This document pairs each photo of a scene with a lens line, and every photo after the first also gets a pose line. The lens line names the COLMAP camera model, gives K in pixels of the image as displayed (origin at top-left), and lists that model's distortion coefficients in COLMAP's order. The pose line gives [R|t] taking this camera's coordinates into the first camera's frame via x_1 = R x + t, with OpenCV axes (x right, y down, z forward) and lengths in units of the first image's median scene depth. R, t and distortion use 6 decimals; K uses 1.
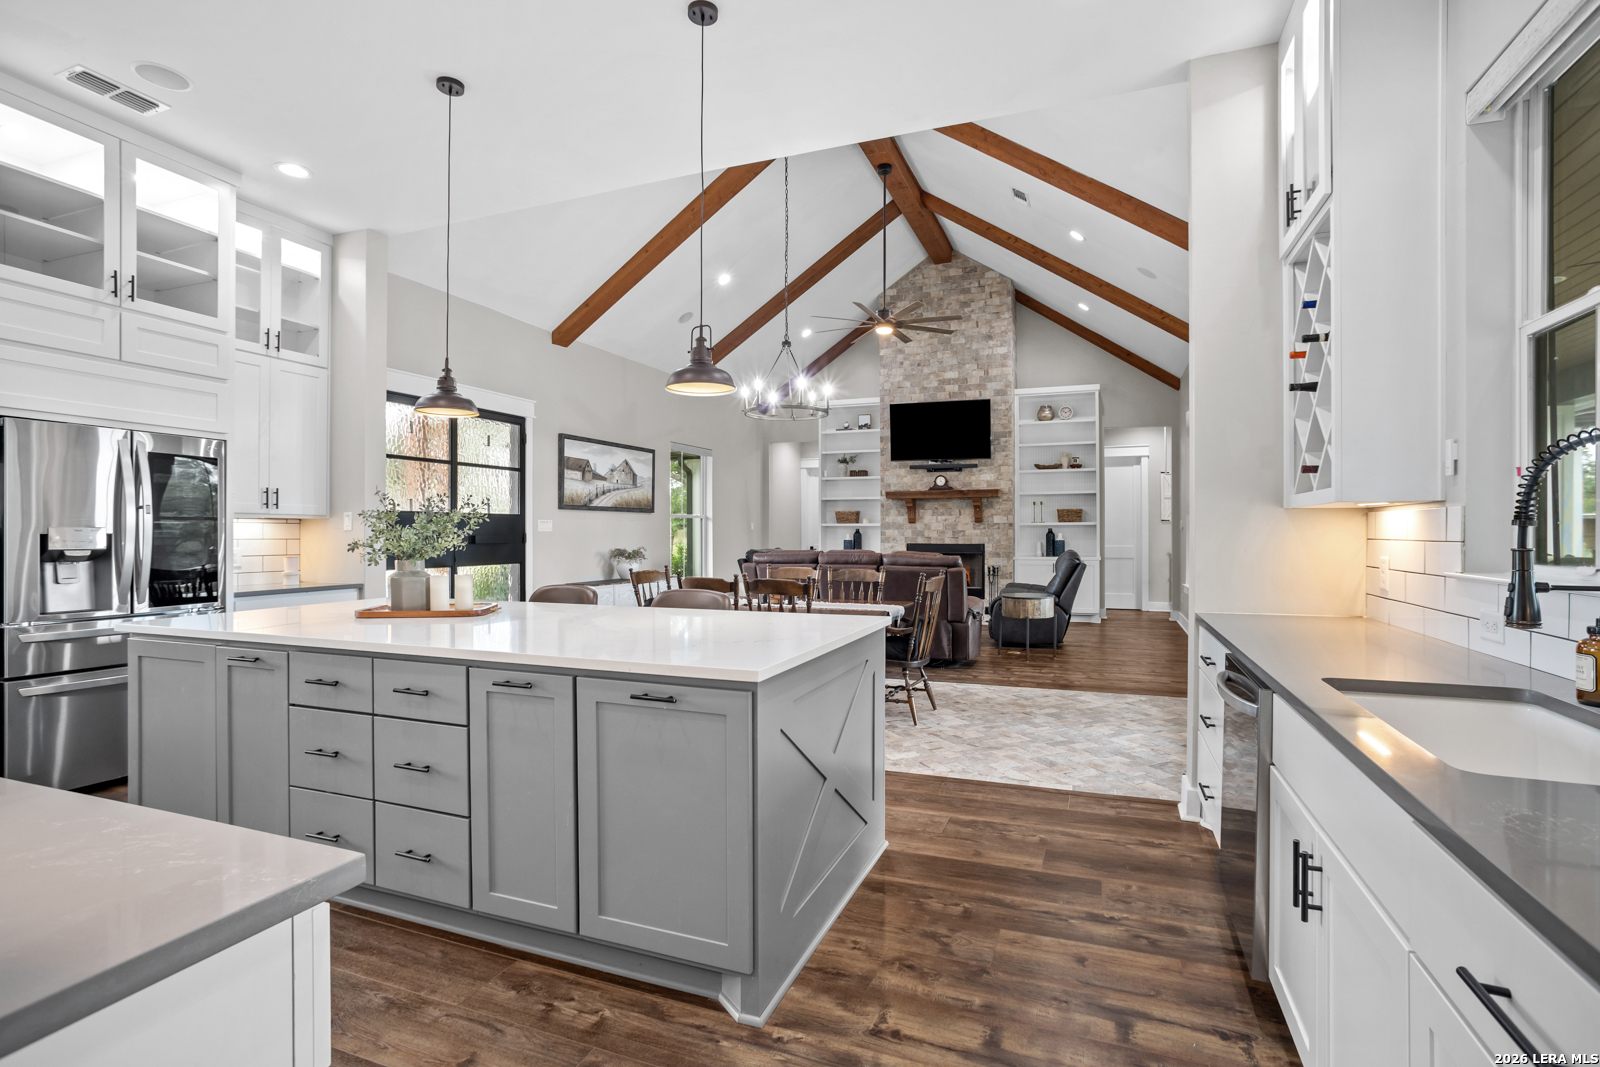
lens RADIAL K [[768.1, 0, 811.8], [0, 768.1, 529.3], [0, 0, 1]] dist [-0.051627, 0.026768]
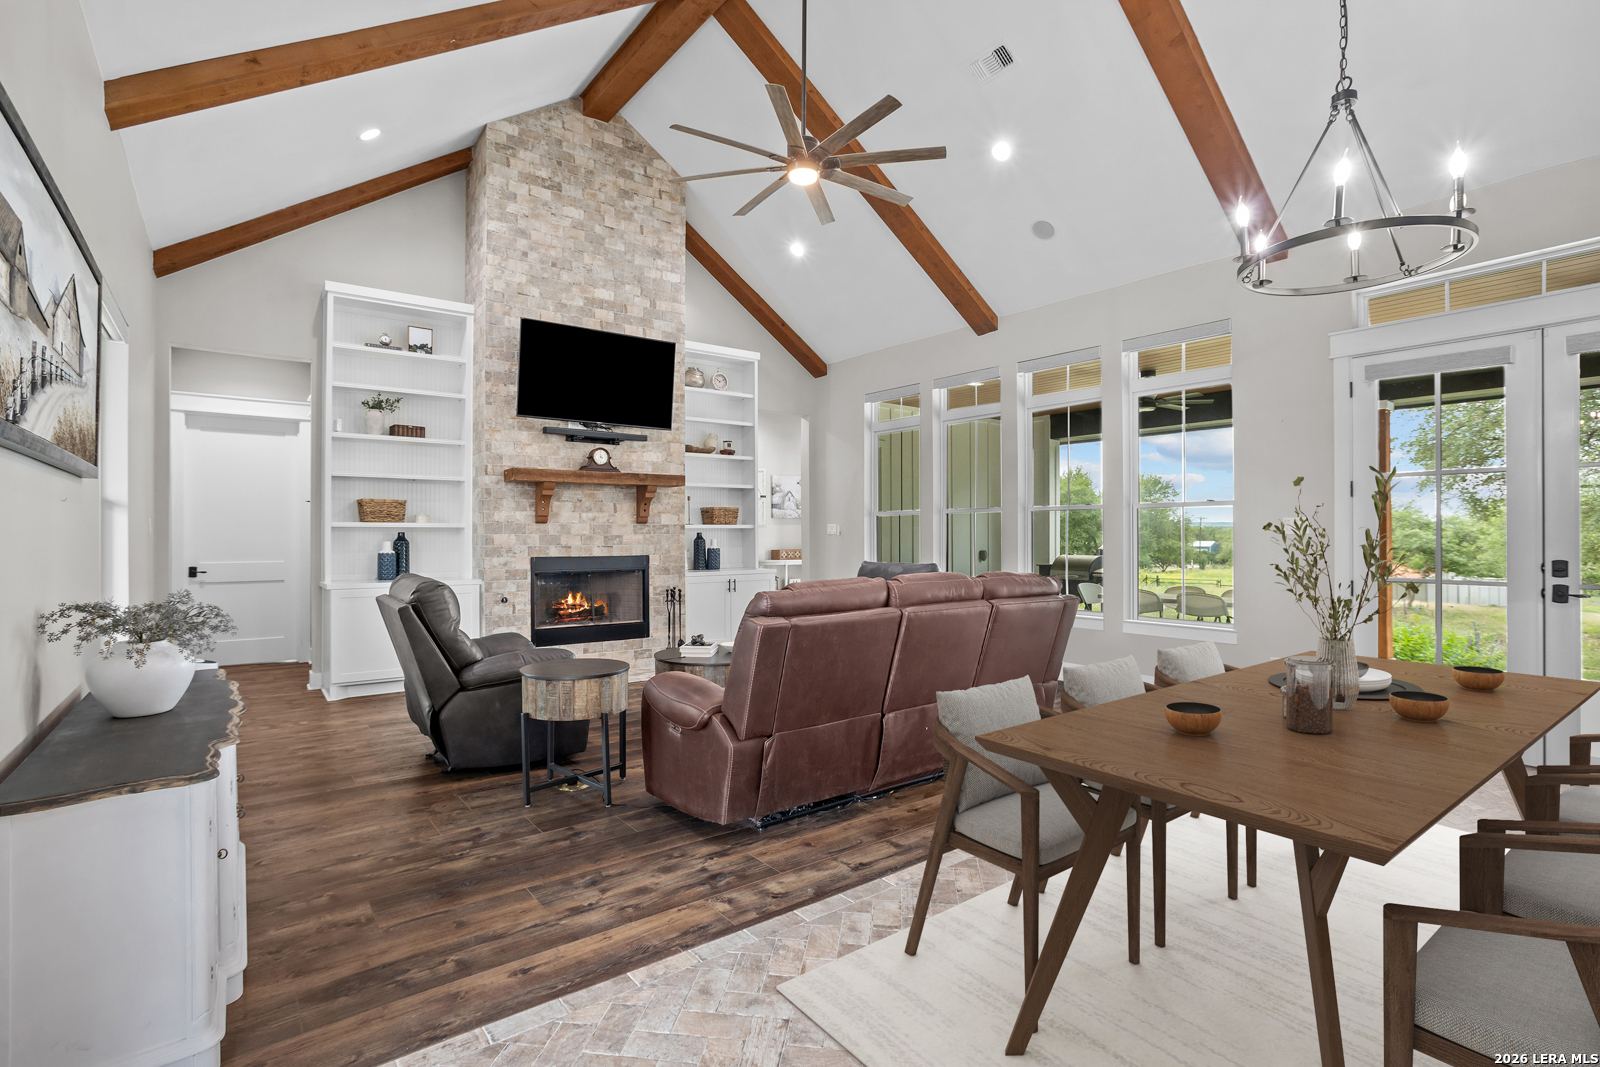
lens RADIAL K [[768.1, 0, 807.6], [0, 768.1, 530.3], [0, 0, 1]] dist [-0.051627, 0.026768]
pose [[0.526617, 0.006806, 0.850075, -0.333763], [-0.002371, 0.999976, -0.006537, 0.001257], [-0.850099, 0.001427, 0.526620, 0.631679]]
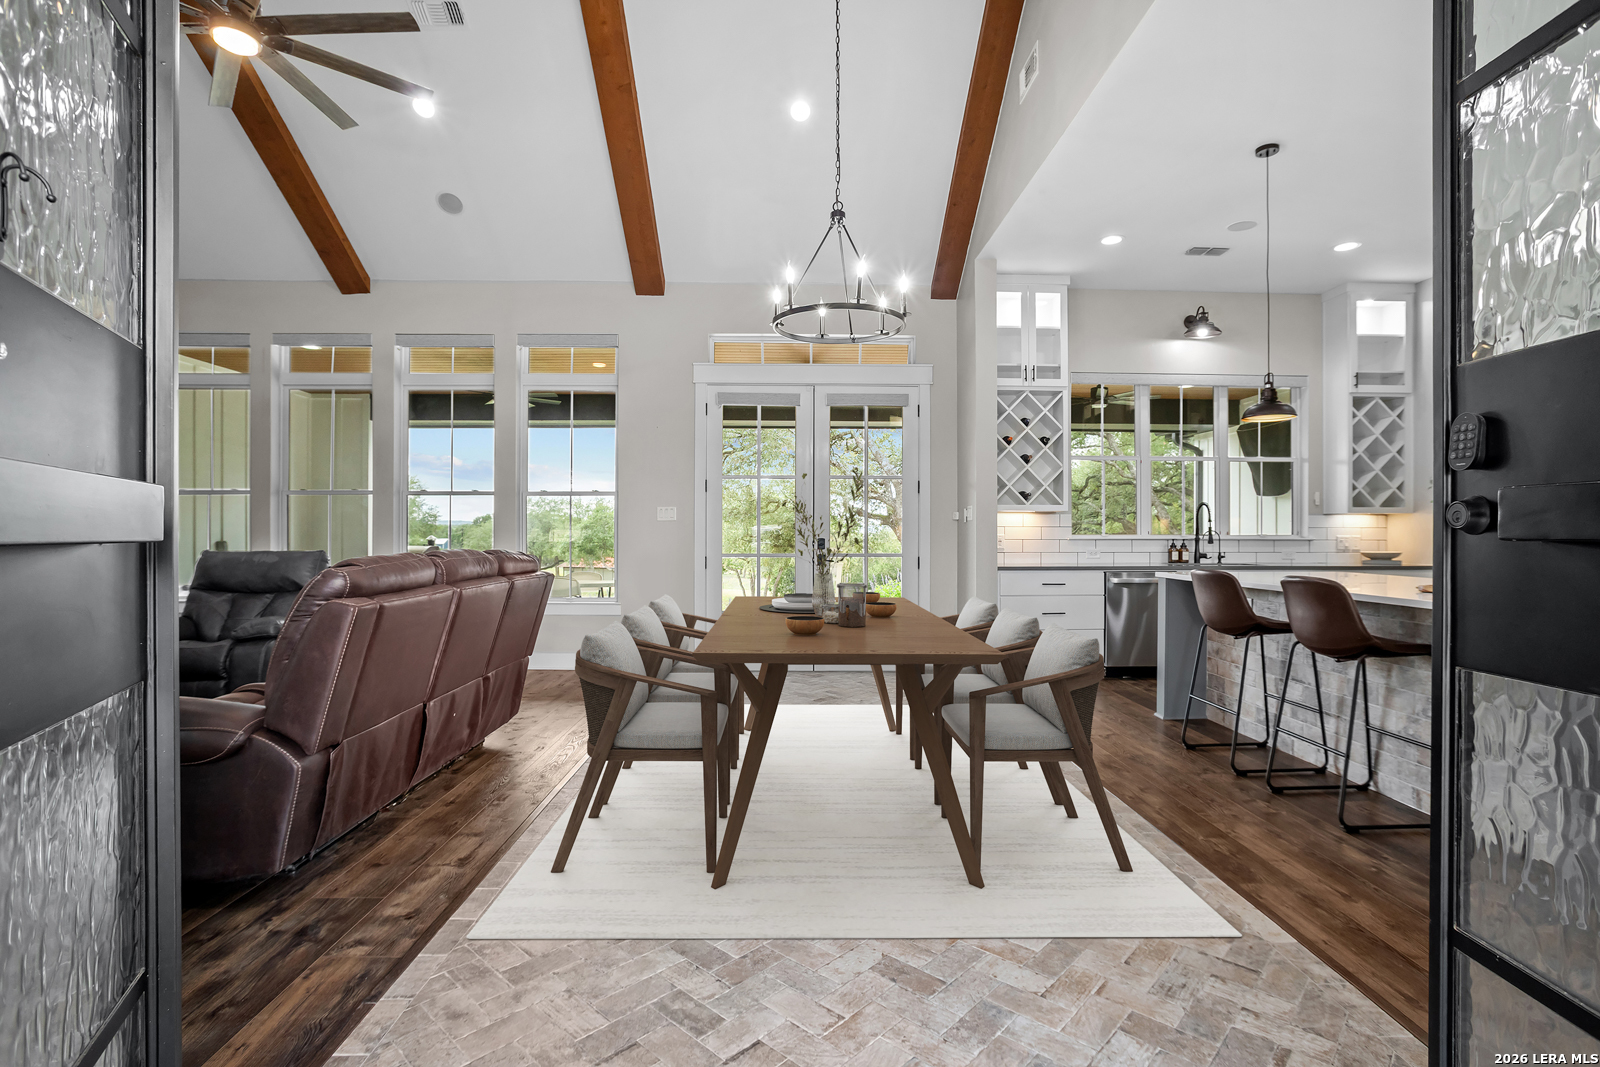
lens RADIAL K [[768.1, 0, 805.4], [0, 768.1, 539.2], [0, 0, 1]] dist [-0.051627, 0.026768]
pose [[-0.378676, -0.007567, 0.925498, -0.371834], [-0.005238, 0.999968, 0.006033, 0.012873], [-0.925515, -0.002563, -0.378703, 0.772984]]
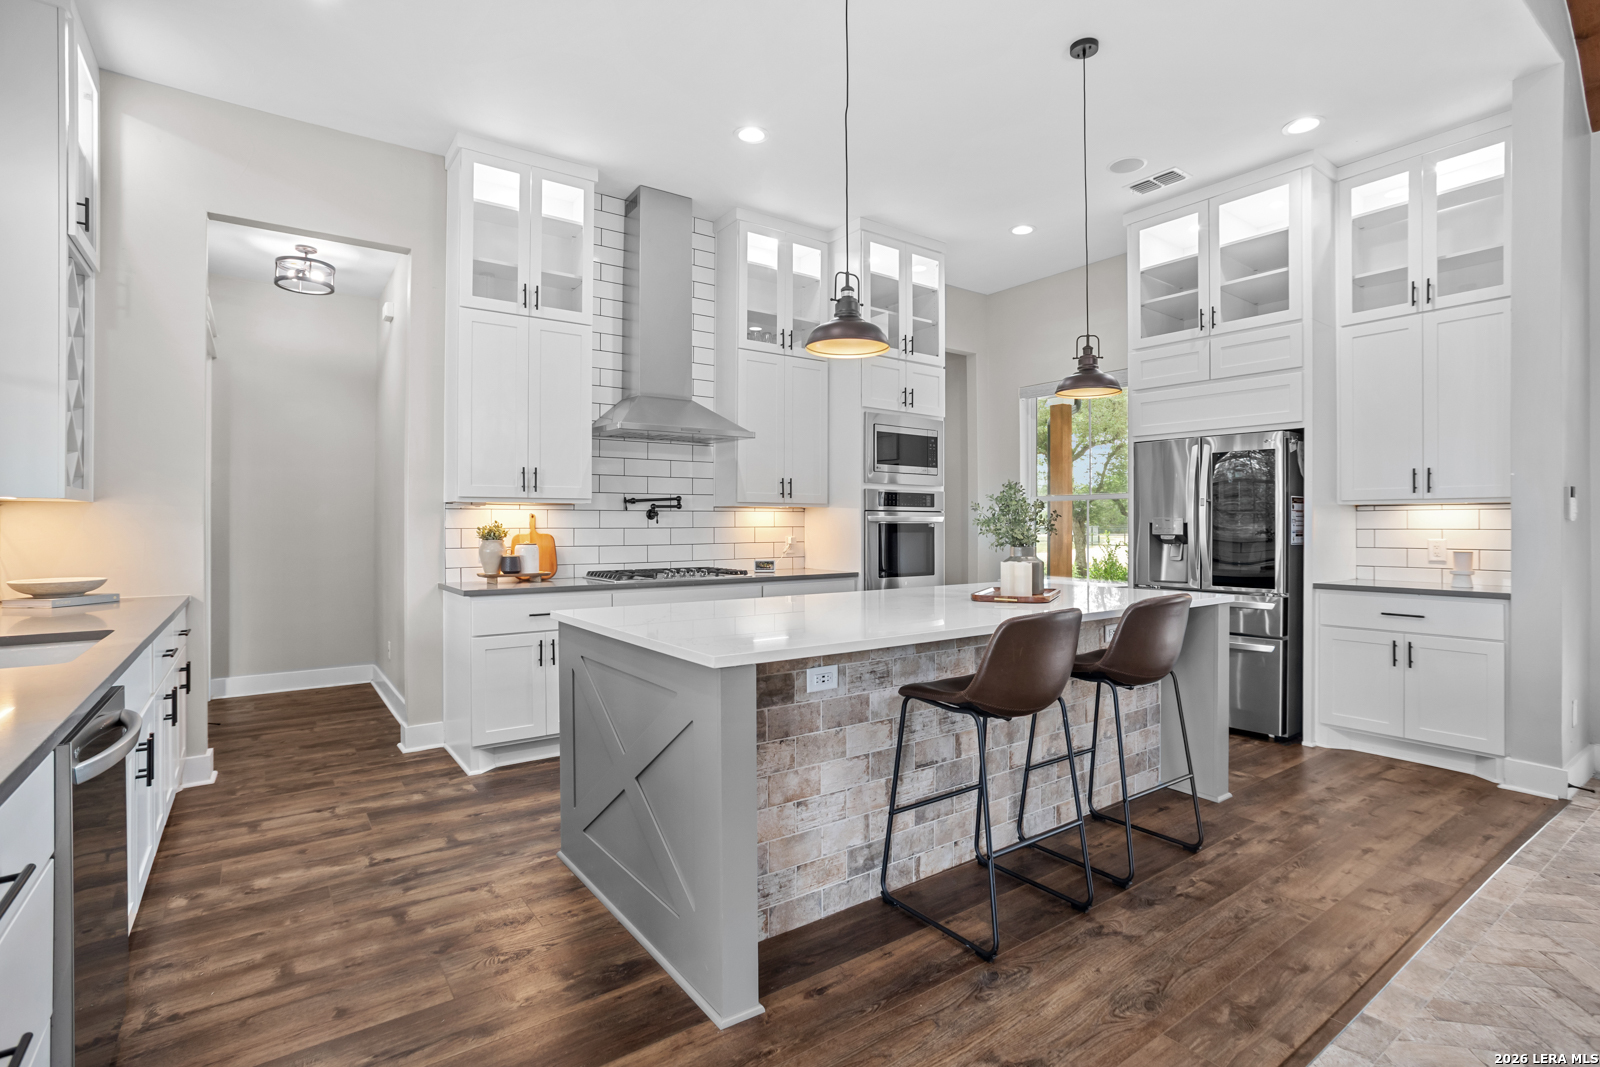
lens RADIAL K [[768.1, 0, 810.2], [0, 768.1, 522.4], [0, 0, 1]] dist [-0.051627, 0.026768]
pose [[-0.546910, -0.001527, -0.837190, 0.191803], [0.005643, 0.999969, -0.005510, 0.003733], [0.837172, -0.007738, -0.546885, 0.471048]]
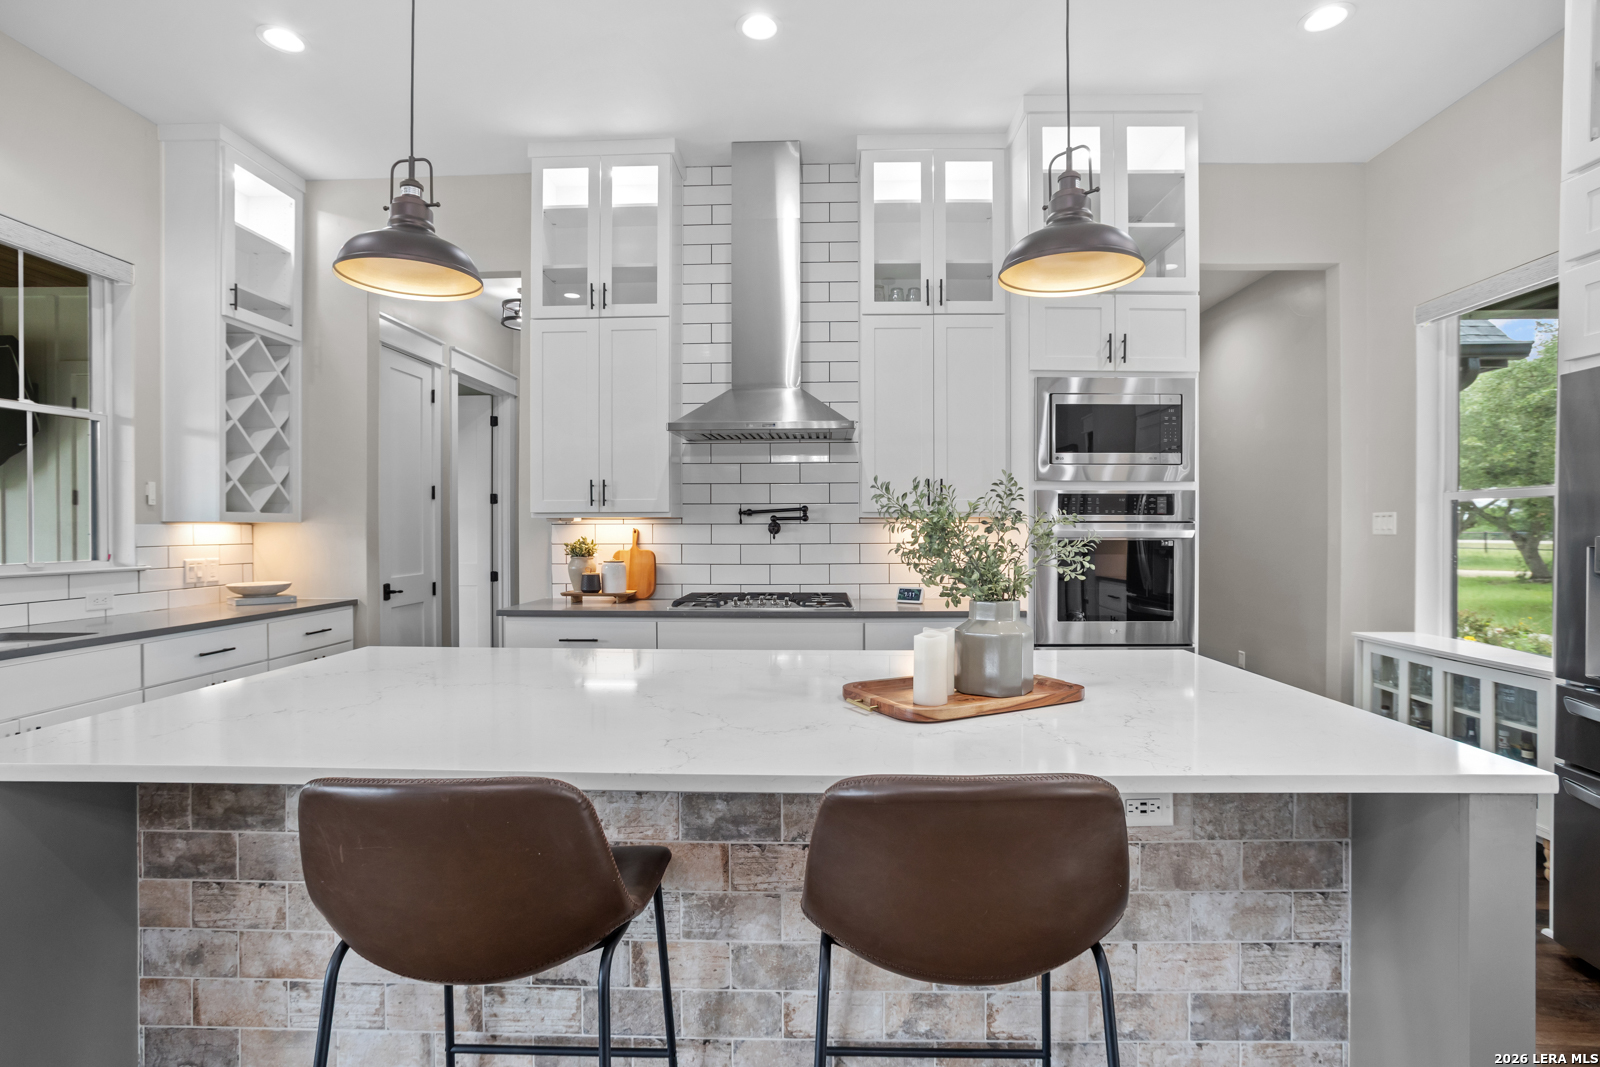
lens RADIAL K [[768.1, 0, 810.7], [0, 768.1, 527.4], [0, 0, 1]] dist [-0.051627, 0.026768]
pose [[-0.944667, 0.001666, -0.328027, -0.076850], [0.003739, 0.999977, -0.005688, -0.003455], [0.328010, -0.006600, -0.944651, 0.522878]]
